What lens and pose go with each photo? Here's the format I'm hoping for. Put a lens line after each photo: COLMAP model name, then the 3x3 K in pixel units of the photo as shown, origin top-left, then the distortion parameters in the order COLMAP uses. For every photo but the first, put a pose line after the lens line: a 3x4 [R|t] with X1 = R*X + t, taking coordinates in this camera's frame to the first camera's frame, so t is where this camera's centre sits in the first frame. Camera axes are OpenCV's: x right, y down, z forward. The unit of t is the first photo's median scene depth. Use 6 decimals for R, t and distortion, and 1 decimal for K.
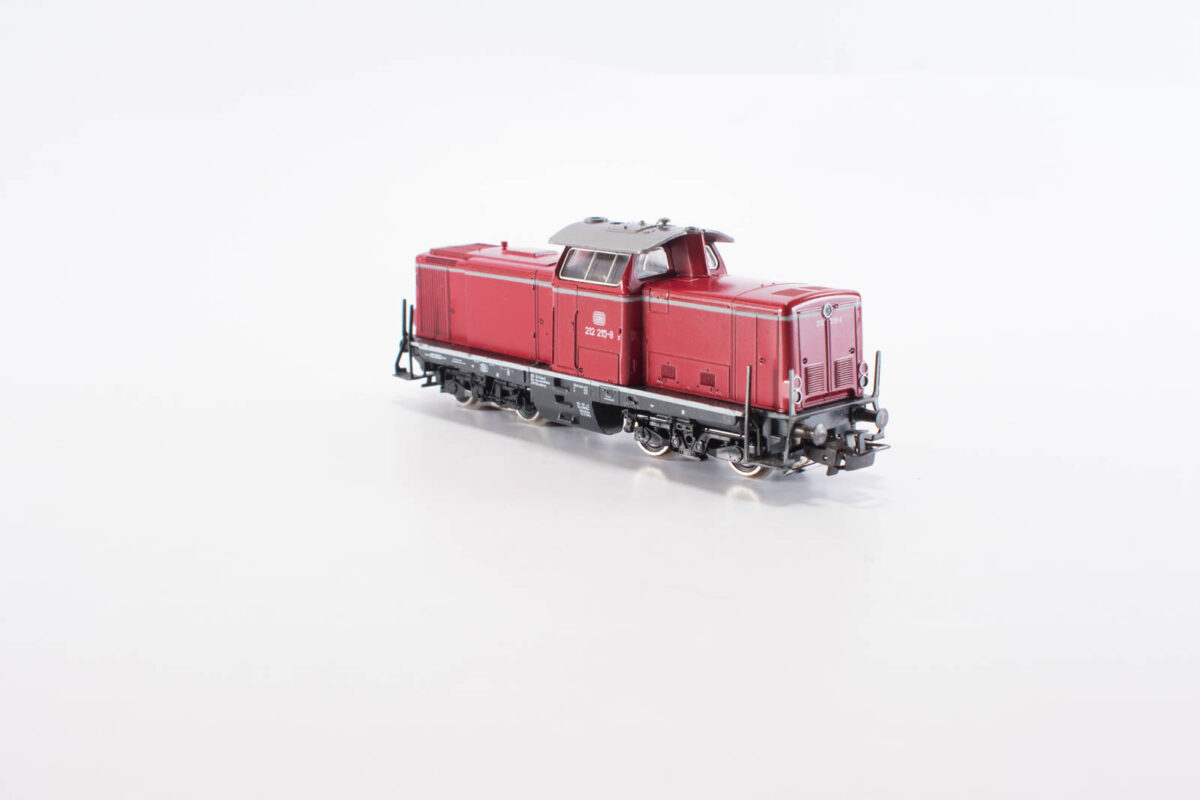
lens RADIAL K [[1561.6, 0, 600.0], [0, 1561.6, 400.0], [0, 0, 1]] dist [-0.377005, -0.003322]
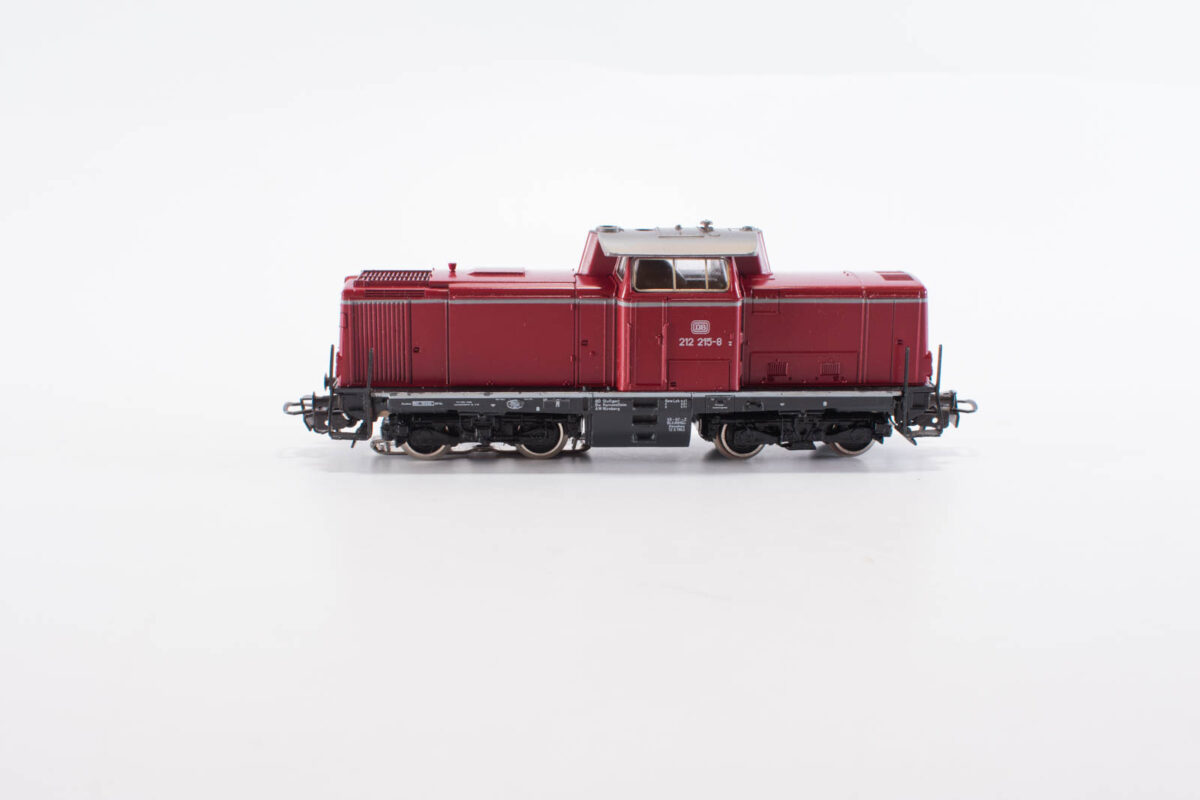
lens RADIAL K [[1561.6, 0, 600.0], [0, 1561.6, 400.0], [0, 0, 1]] dist [-0.377005, -0.003322]
pose [[0.639720, -0.149323, 0.753964, -0.720381], [0.151748, 0.986176, 0.066559, -0.075667], [-0.753479, 0.071834, 0.653536, 0.388946]]
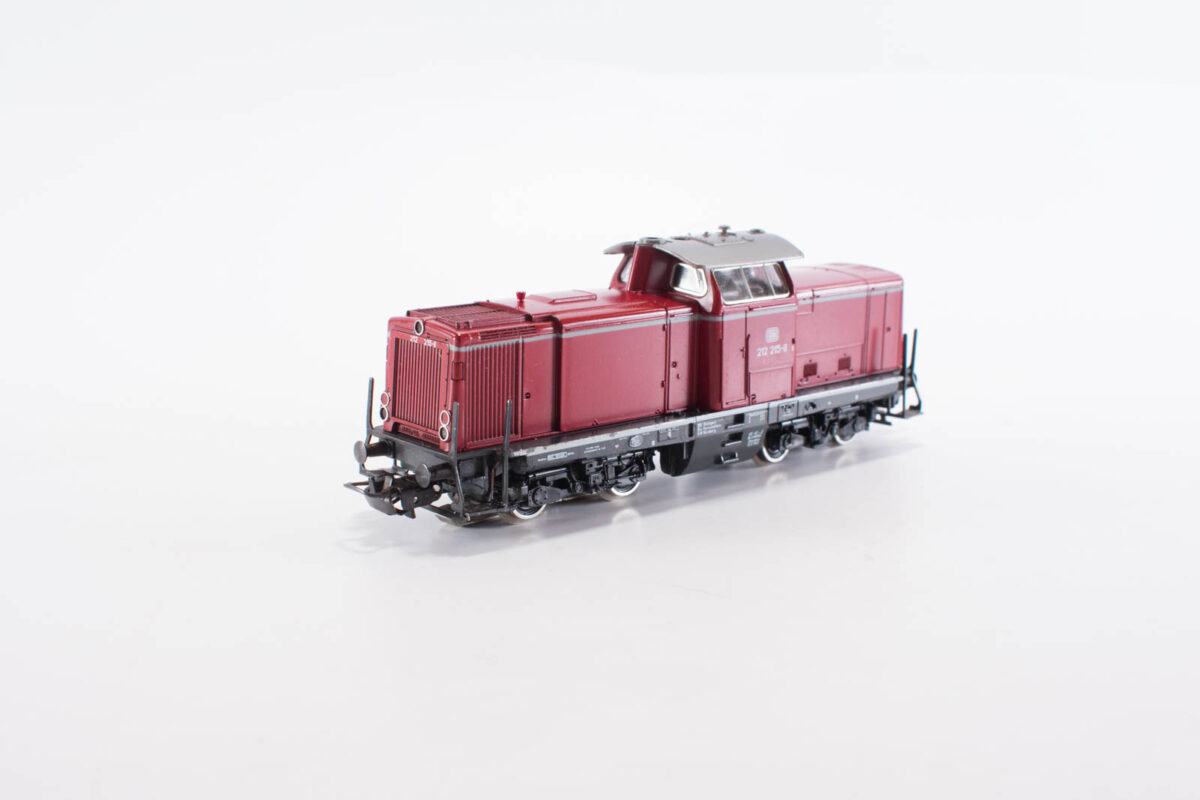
lens RADIAL K [[1561.6, 0, 600.0], [0, 1561.6, 400.0], [0, 0, 1]] dist [-0.377005, -0.003322]
pose [[0.017388, -0.194034, 0.980841, -0.859499], [0.207834, 0.960263, 0.186279, -0.195026], [-0.978010, 0.200613, 0.057024, 0.980641]]
